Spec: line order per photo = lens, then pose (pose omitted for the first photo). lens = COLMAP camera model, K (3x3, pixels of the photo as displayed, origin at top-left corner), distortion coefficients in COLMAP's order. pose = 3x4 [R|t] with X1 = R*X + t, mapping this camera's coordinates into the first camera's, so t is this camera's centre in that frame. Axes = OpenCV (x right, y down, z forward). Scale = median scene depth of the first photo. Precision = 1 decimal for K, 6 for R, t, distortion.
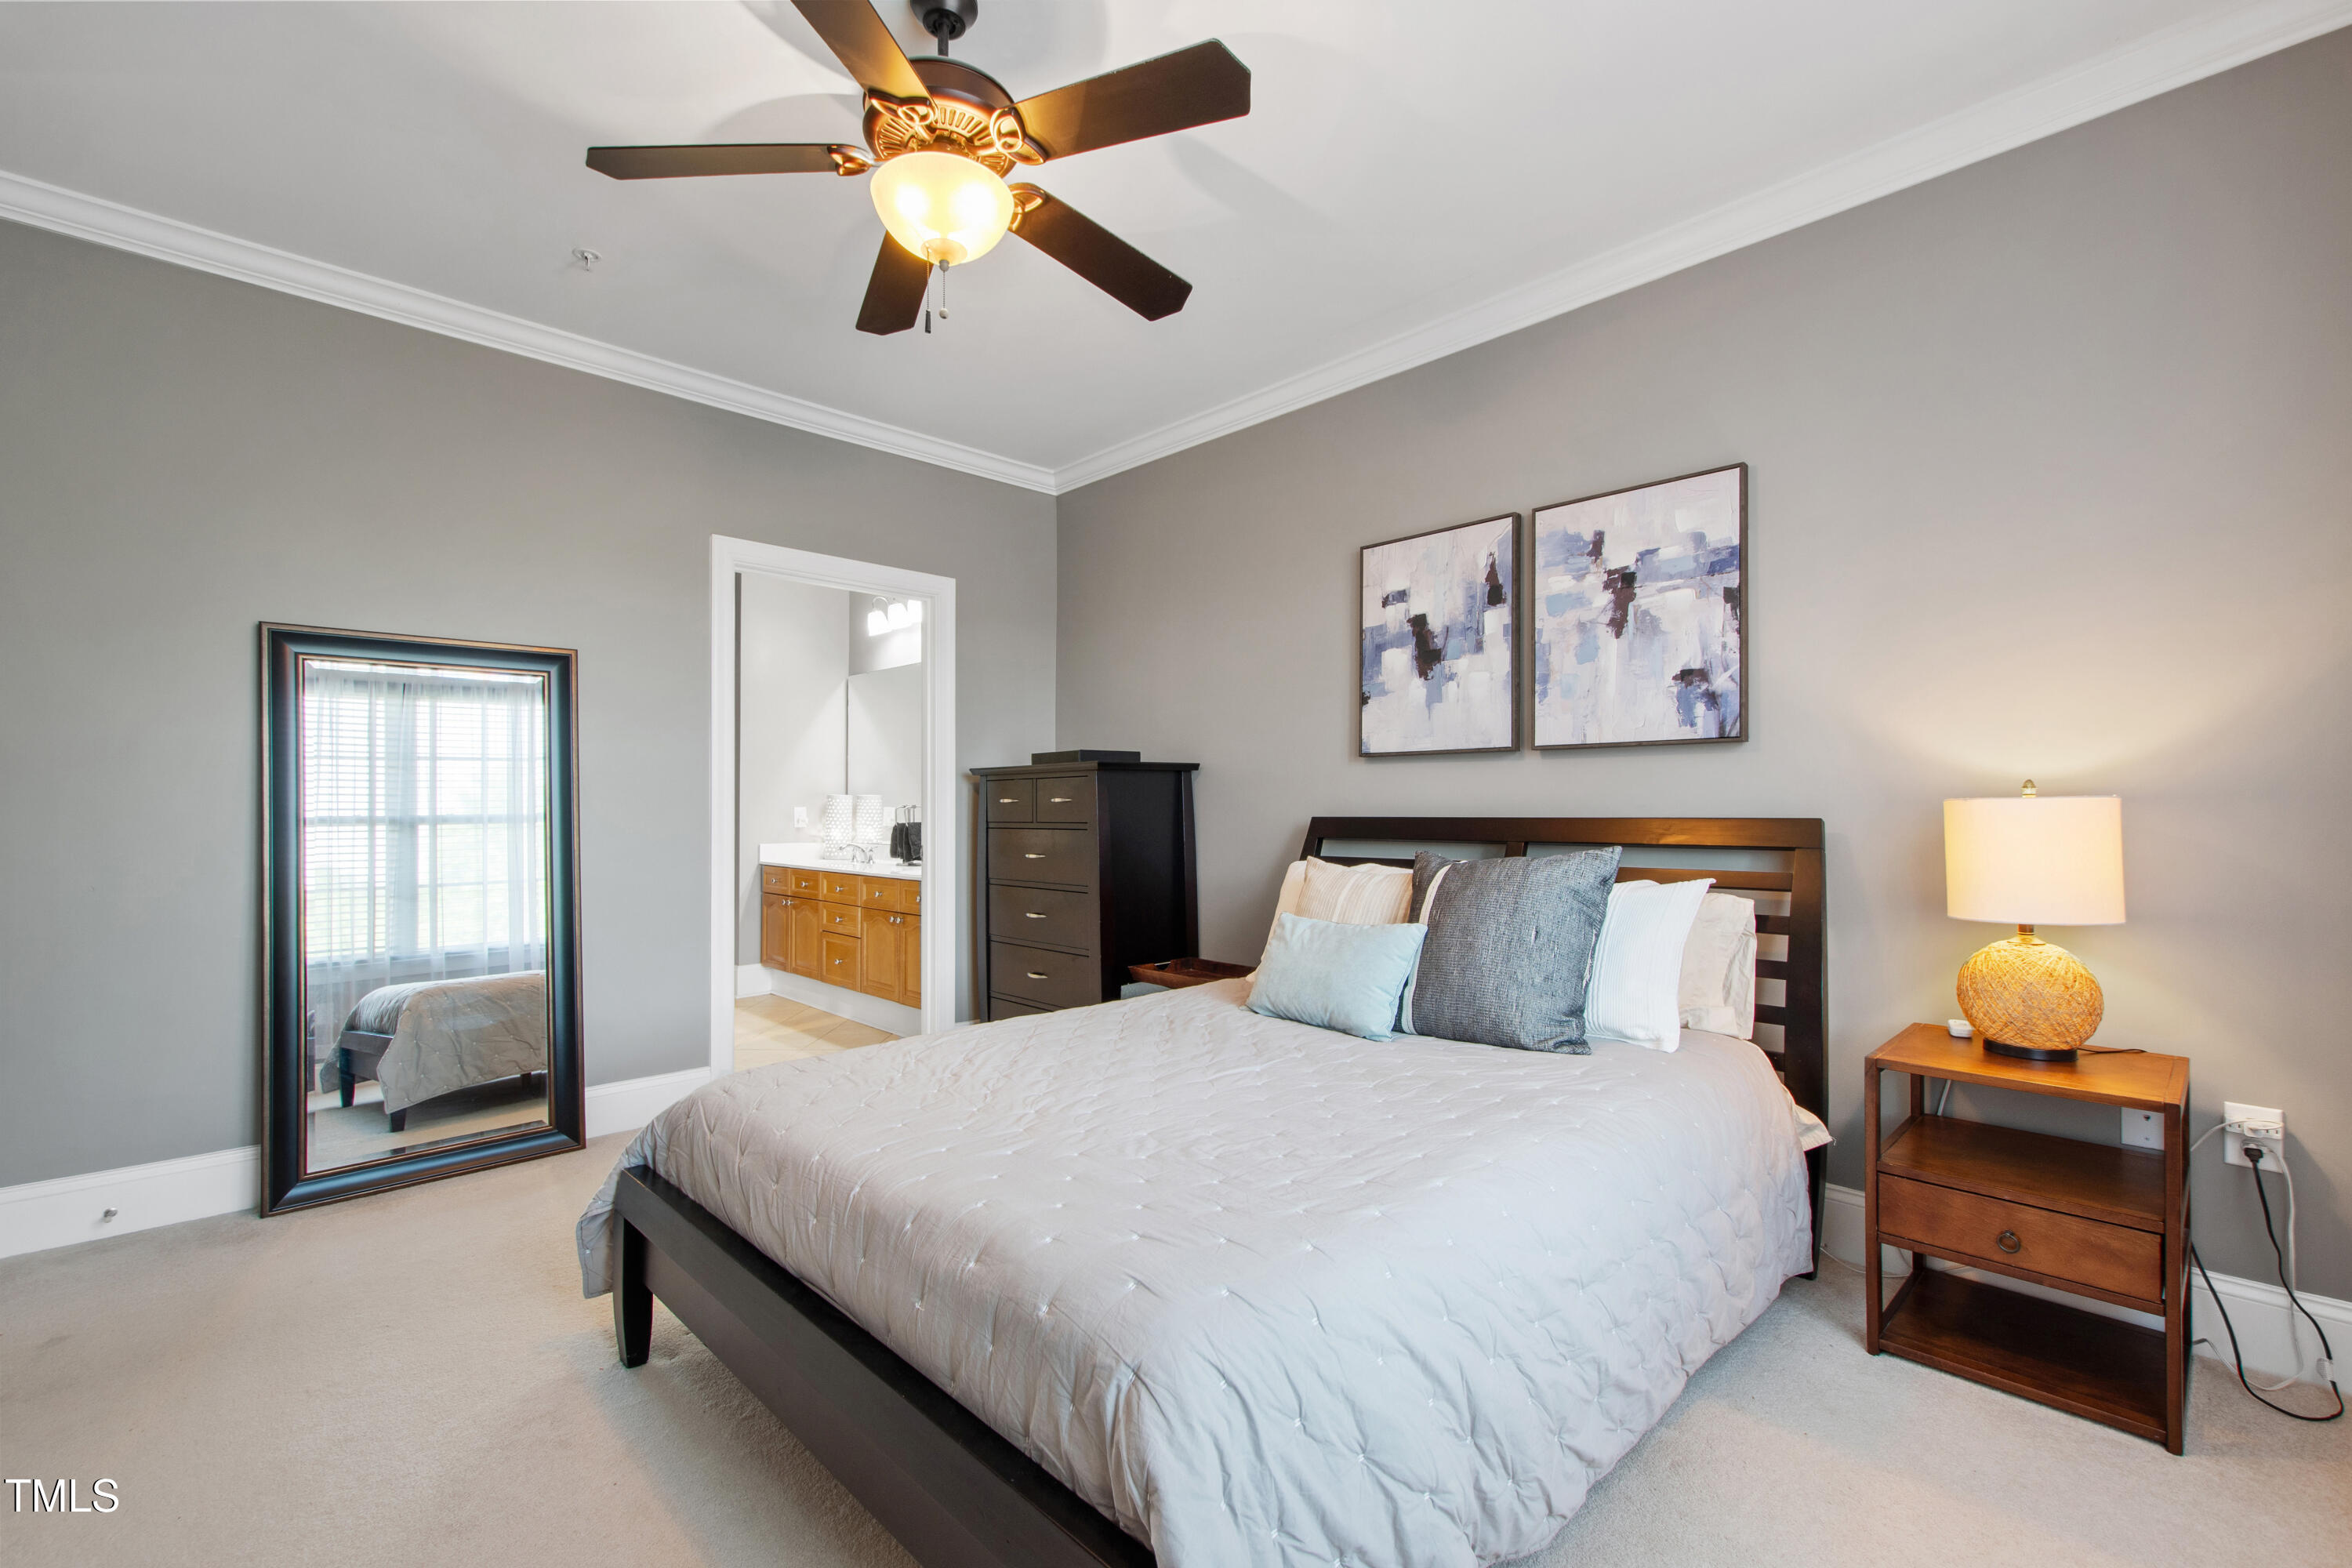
lens RADIAL K [[1019.3, 0, 1167.5], [0, 1019.3, 807.0], [0, 0, 1]] dist [0.004953, -0.000093]
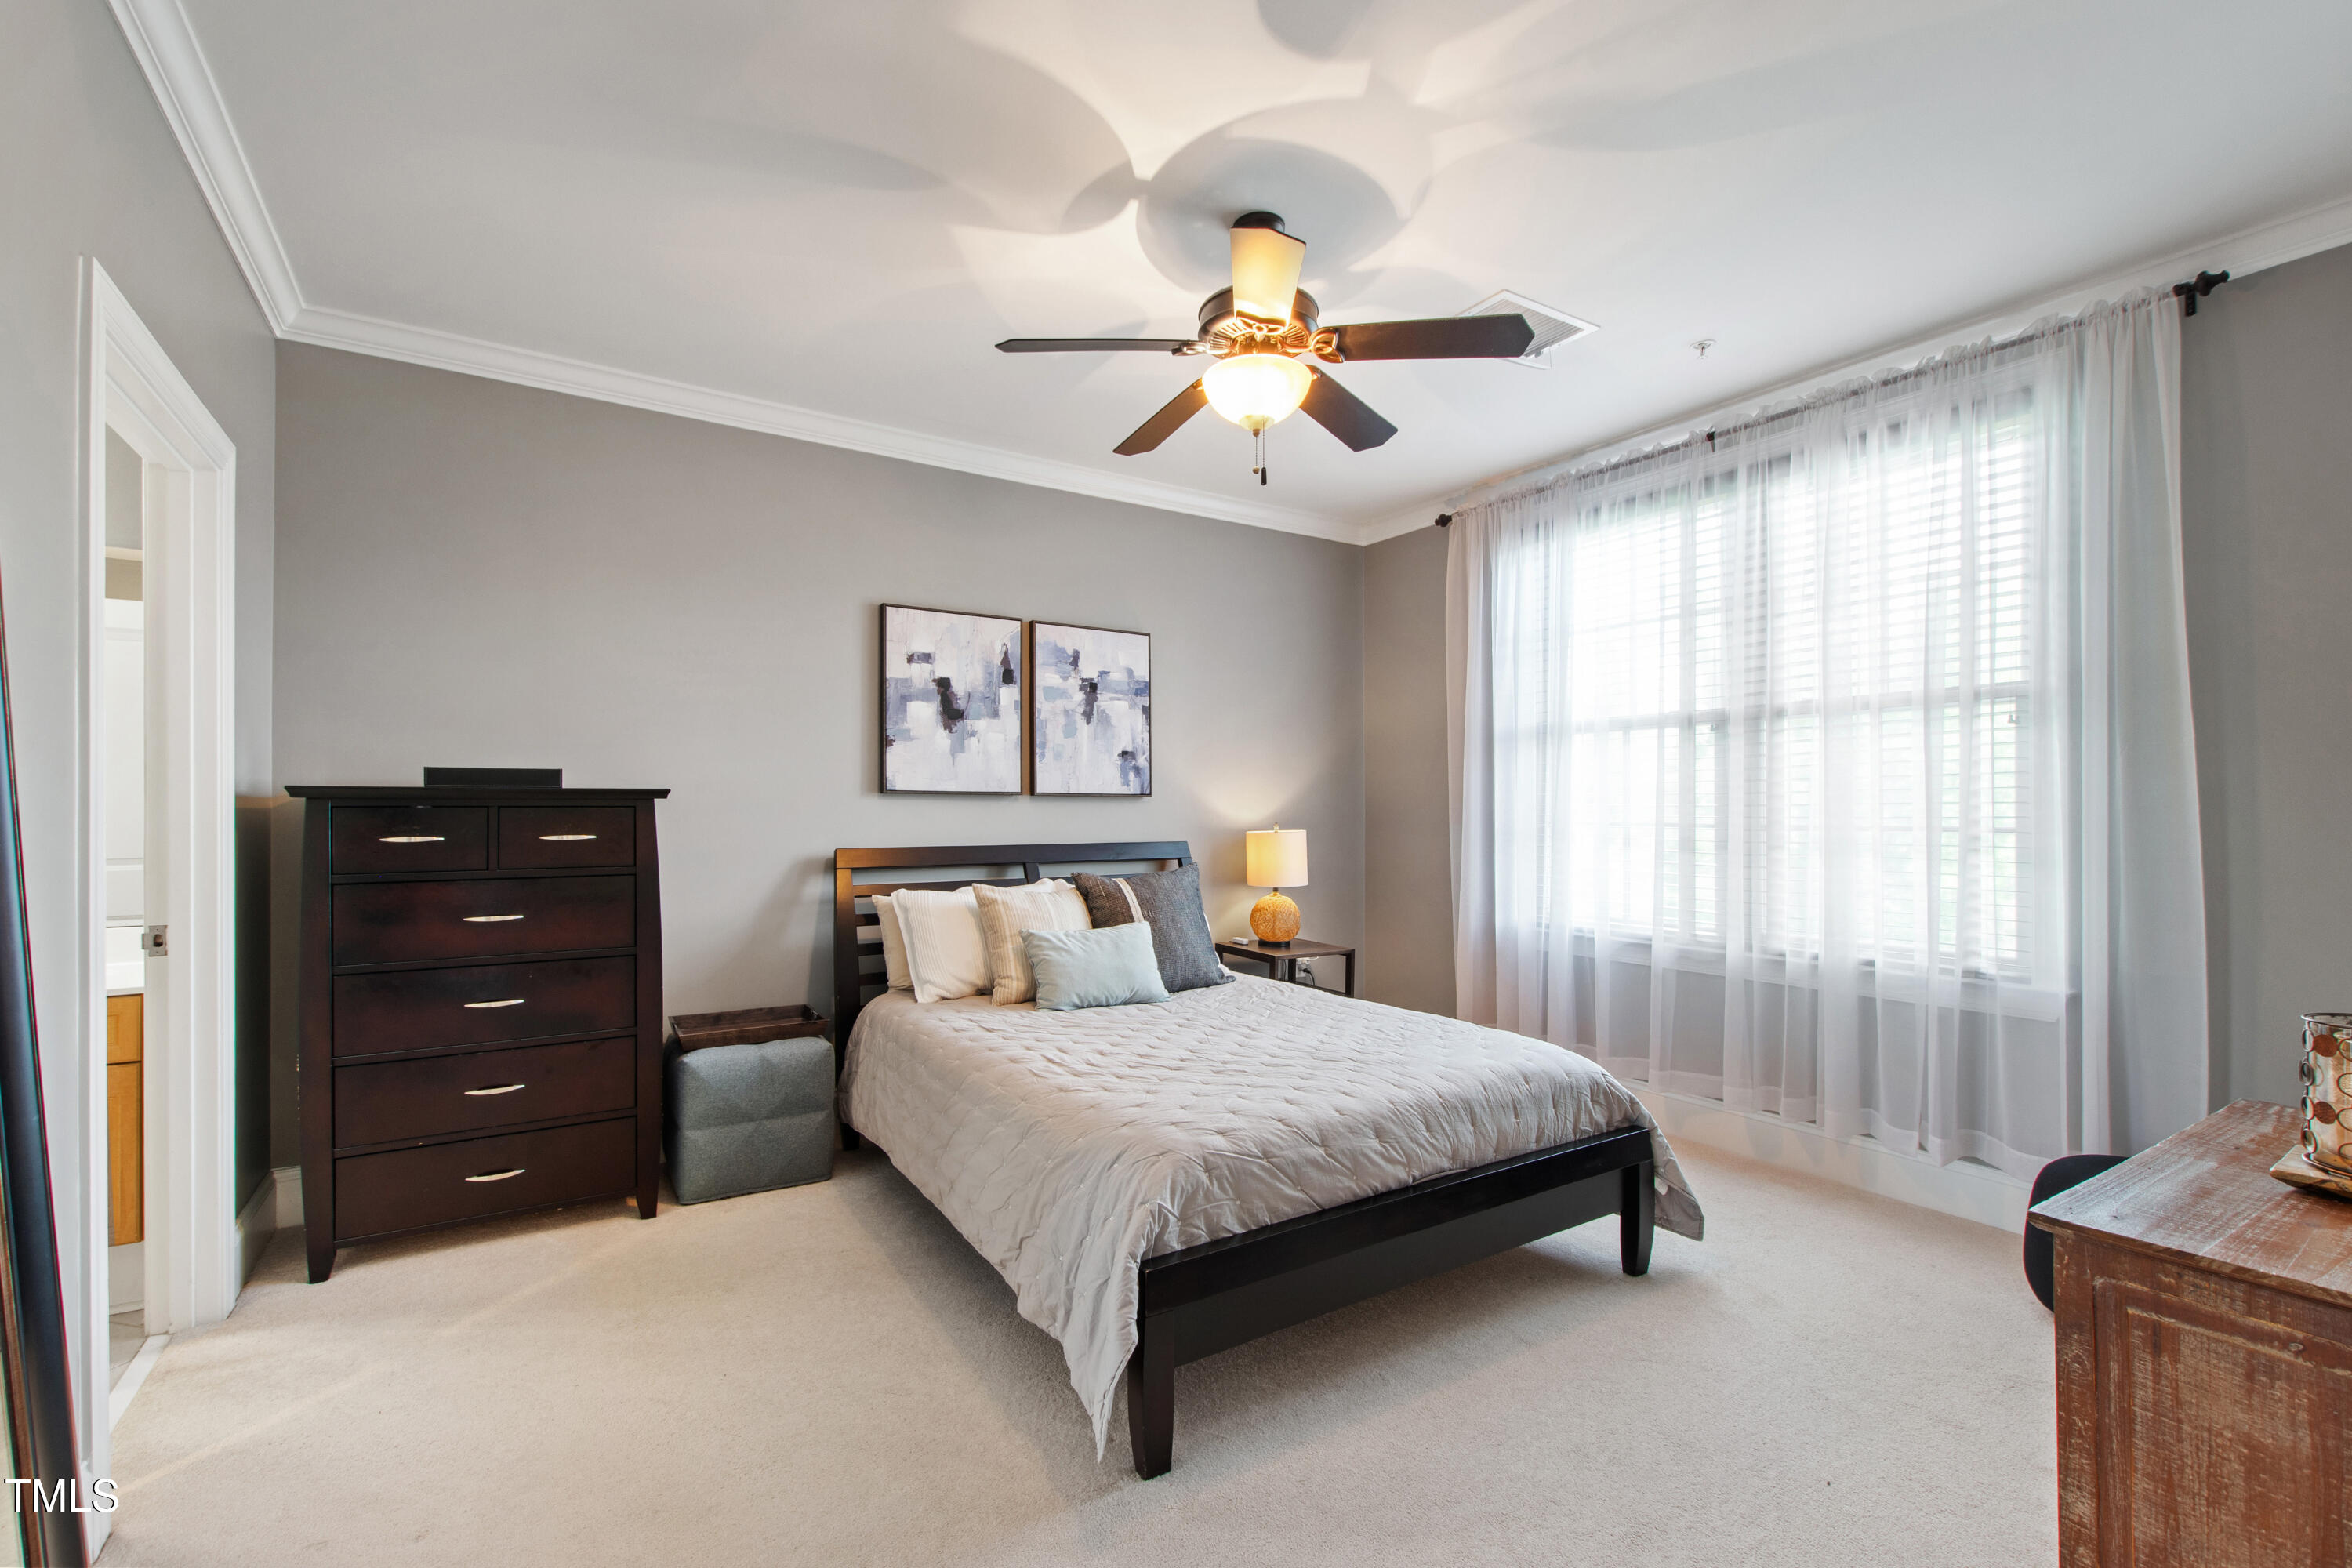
lens RADIAL K [[1019.3, 0, 1167.5], [0, 1019.3, 807.0], [0, 0, 1]] dist [0.004953, -0.000093]
pose [[0.194306, 0.006387, 0.980920, -0.970885], [-0.001560, 0.999980, -0.006202, -0.032308], [-0.980940, -0.000325, 0.194312, 0.562858]]
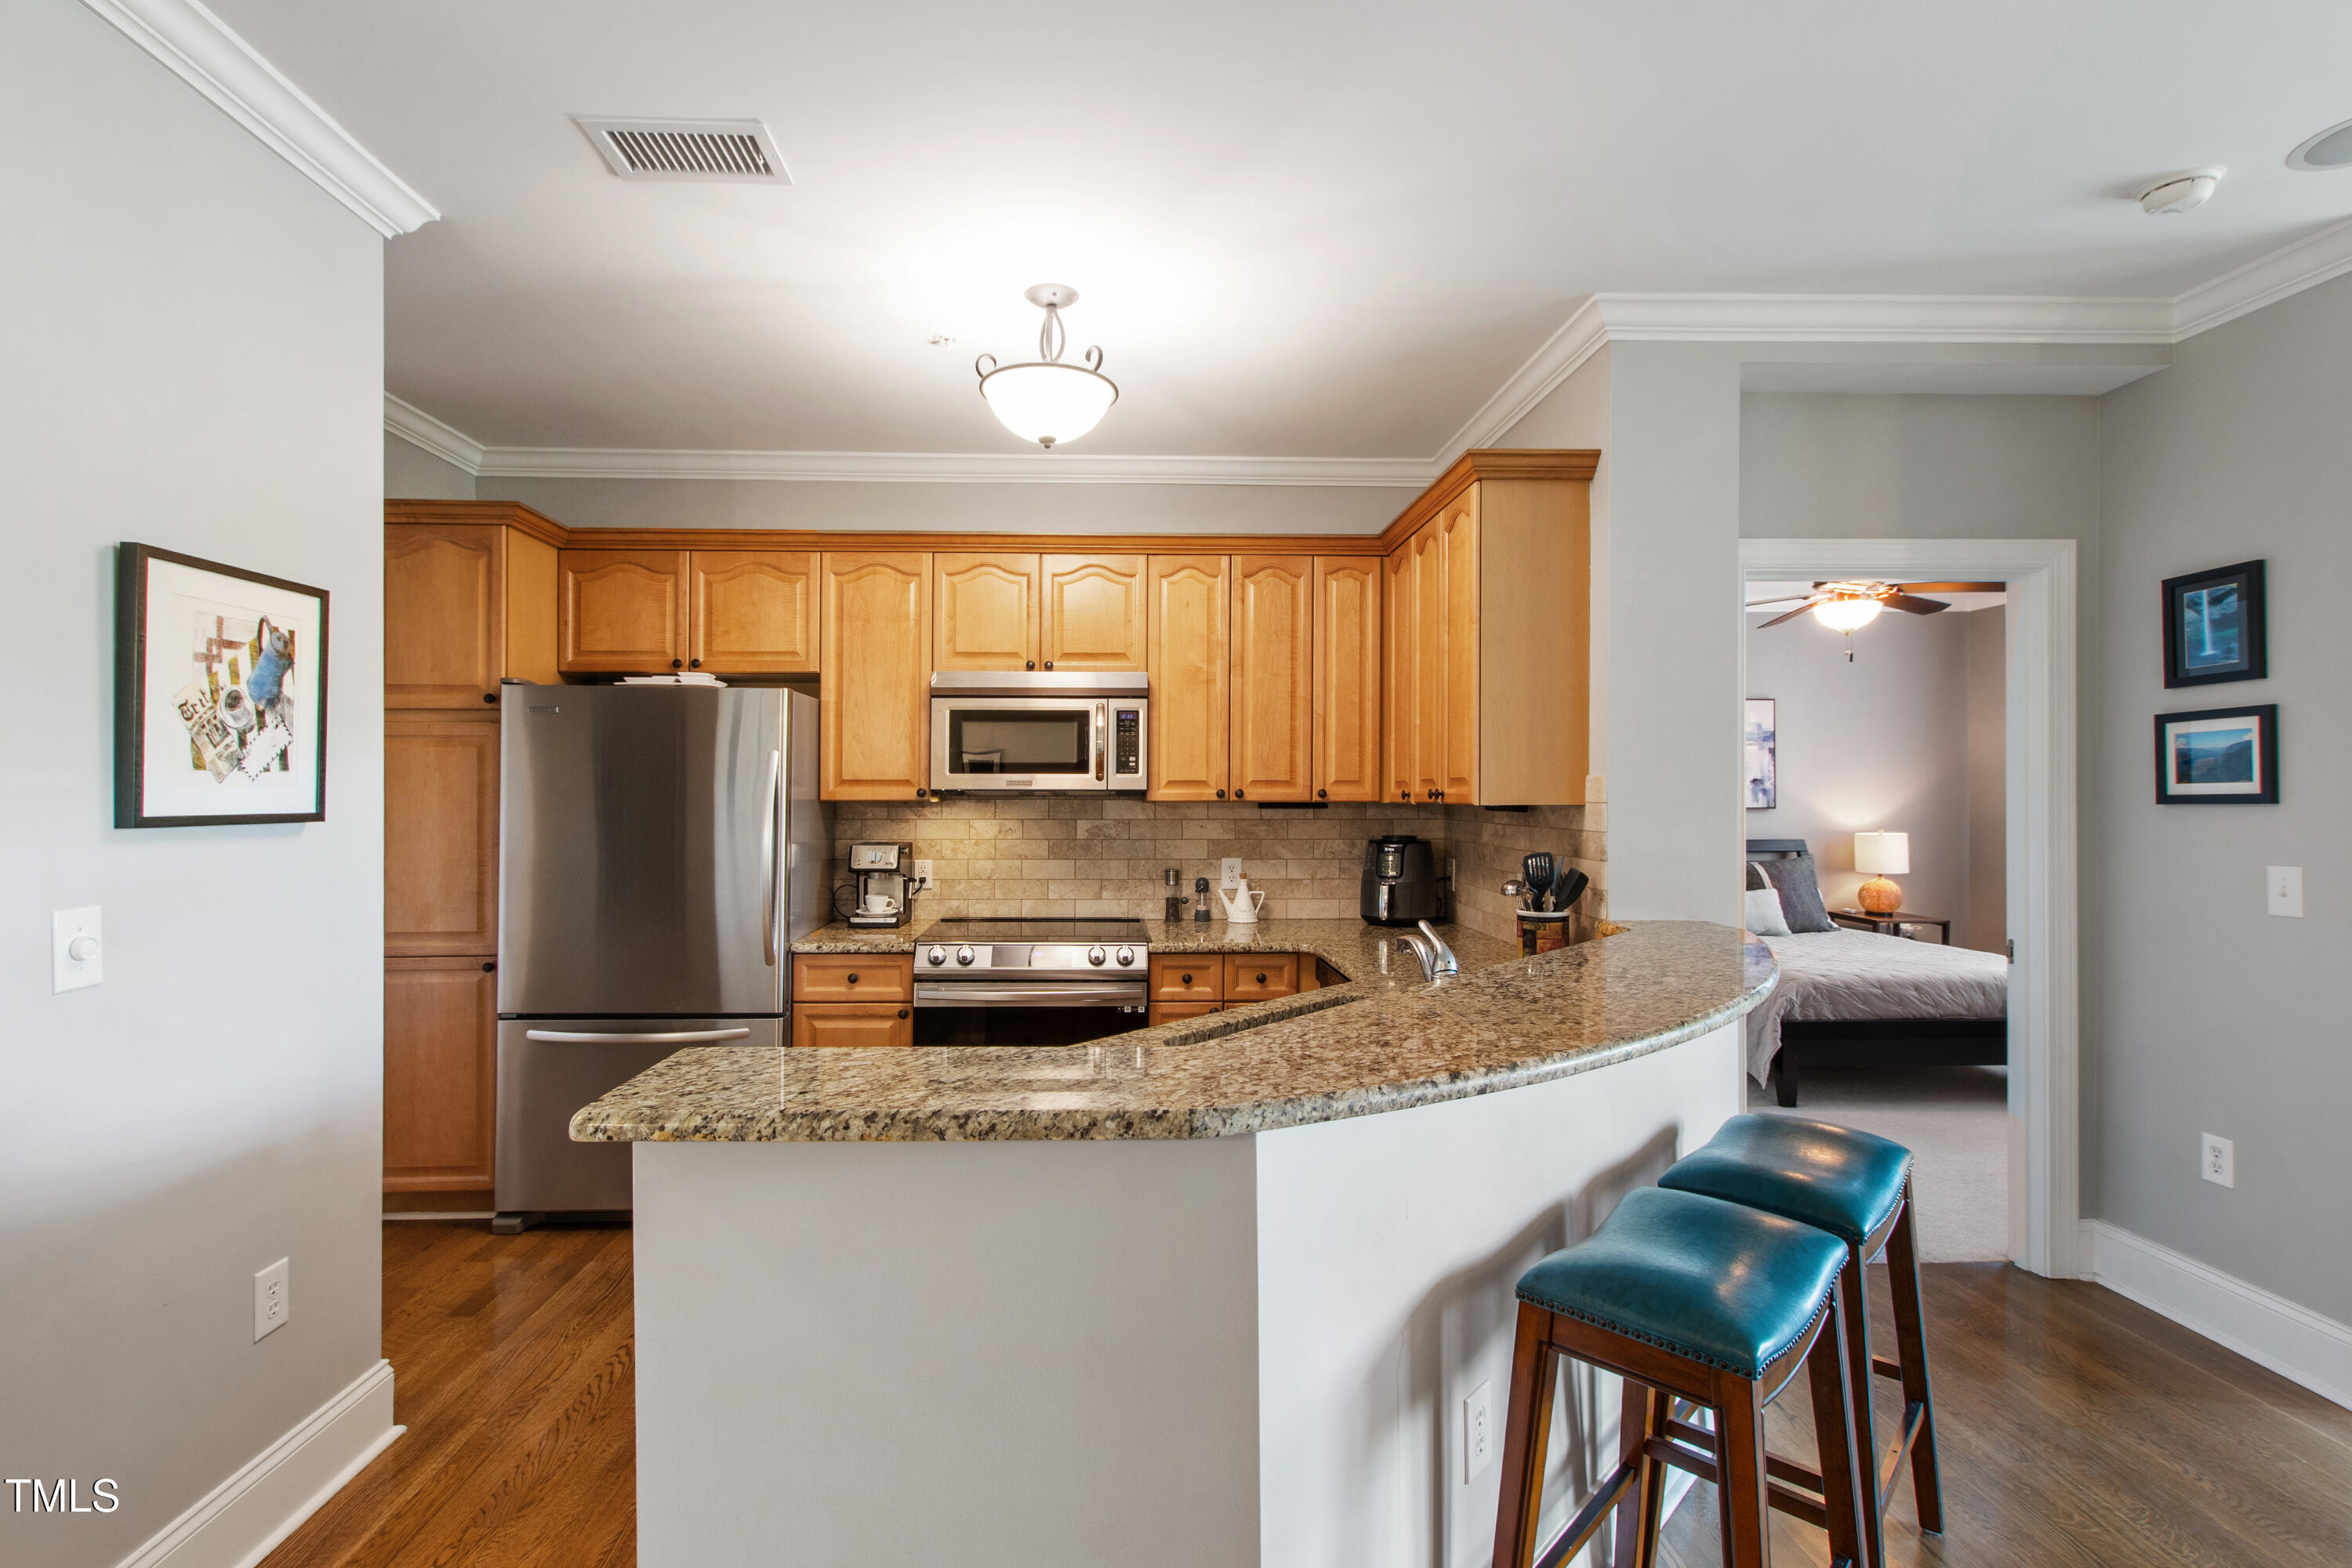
lens RADIAL K [[1071.1, 0, 1125.7], [0, 1071.1, 790.7], [0, 0, 1]] dist [0.003252, 0.000208]
pose [[0.675216, 0.004556, 0.737606, -2.190614], [-0.001627, 0.999988, -0.004687, -0.083236], [-0.737618, 0.001965, 0.675215, 0.343381]]
